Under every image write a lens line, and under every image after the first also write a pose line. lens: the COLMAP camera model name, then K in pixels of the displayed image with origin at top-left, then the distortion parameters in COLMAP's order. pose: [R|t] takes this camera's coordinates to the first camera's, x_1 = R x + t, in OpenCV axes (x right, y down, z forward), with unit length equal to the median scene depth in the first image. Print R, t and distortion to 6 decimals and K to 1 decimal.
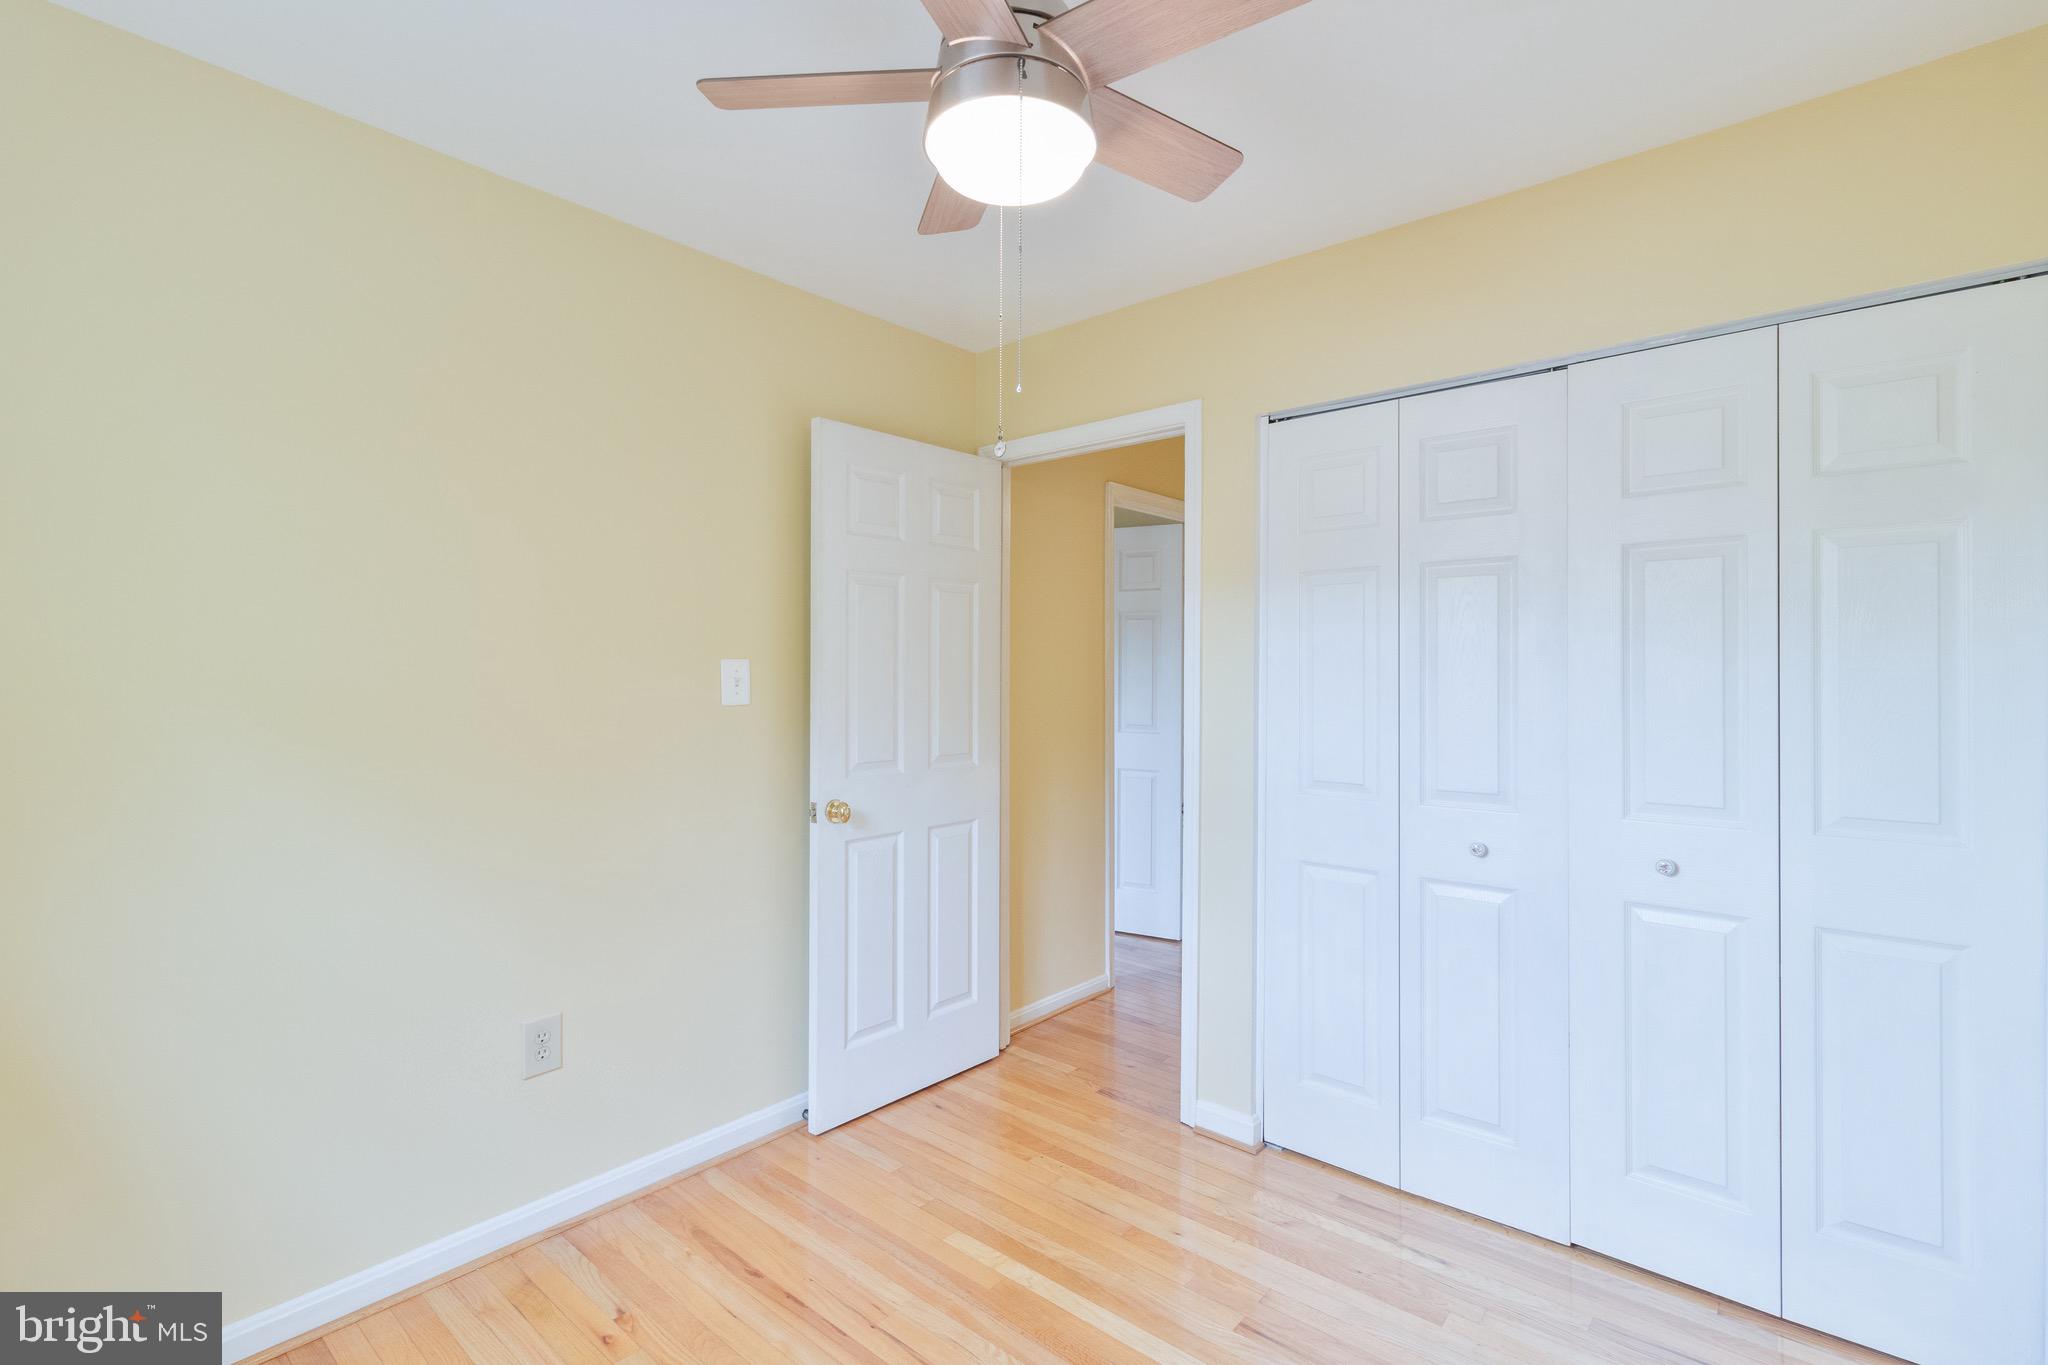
lens RADIAL K [[942.4, 0, 1021.1], [0, 942.4, 678.0], [0, 0, 1]] dist [0.000684, 0.001624]
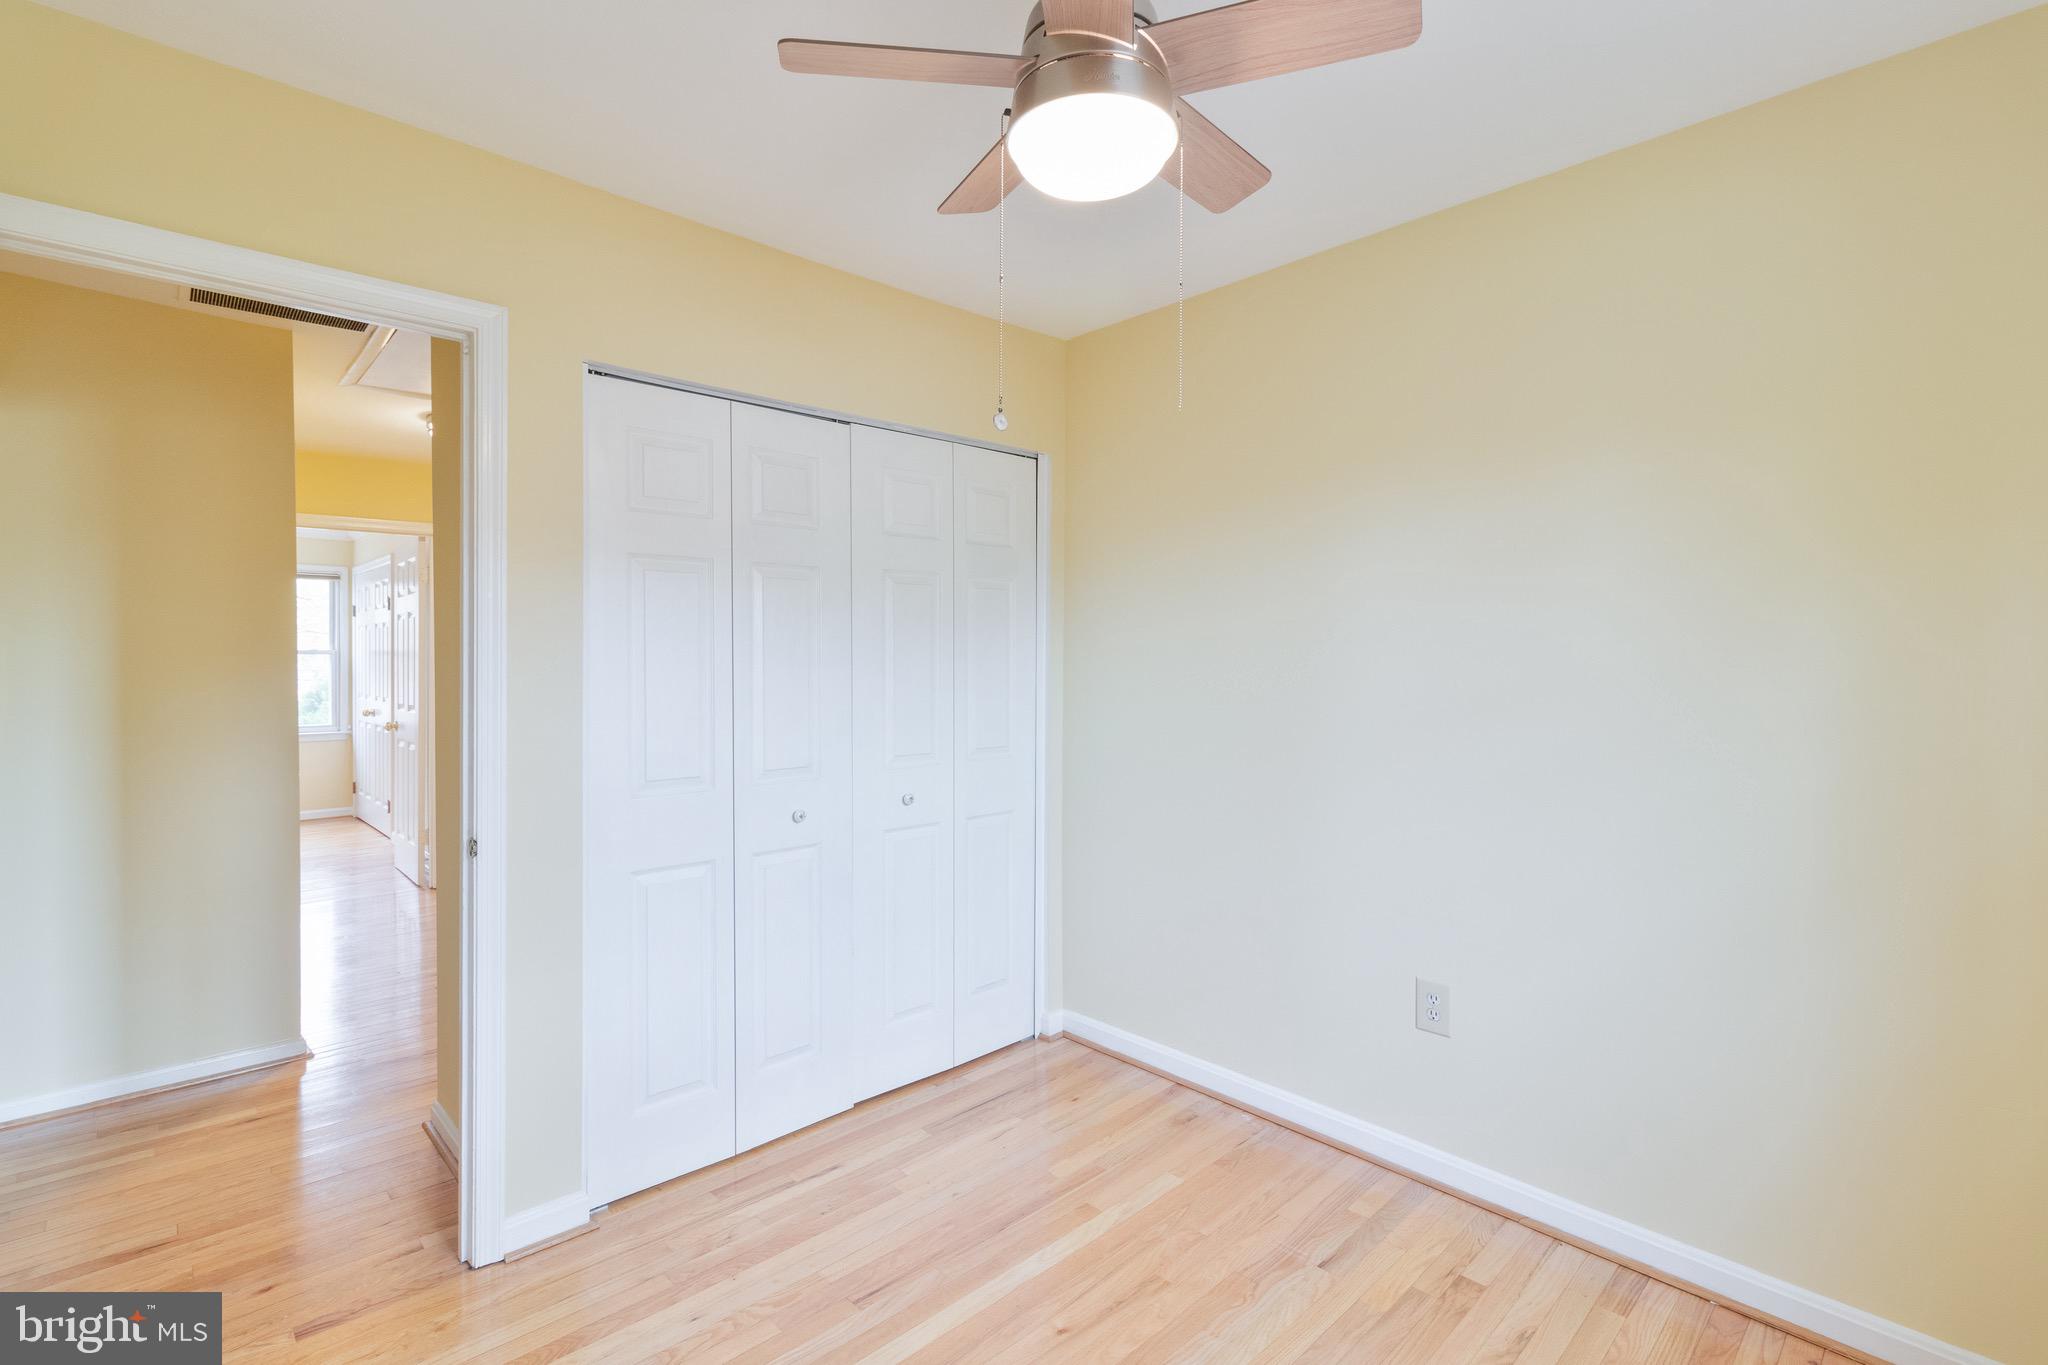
lens RADIAL K [[942.4, 0, 1019.5], [0, 942.4, 672.9], [0, 0, 1]] dist [0.000684, 0.001624]
pose [[0.103752, -0.010597, 0.994547, -0.646277], [0.007832, 0.999921, 0.009837, -0.004378], [-0.994572, 0.006768, 0.103827, 0.609134]]
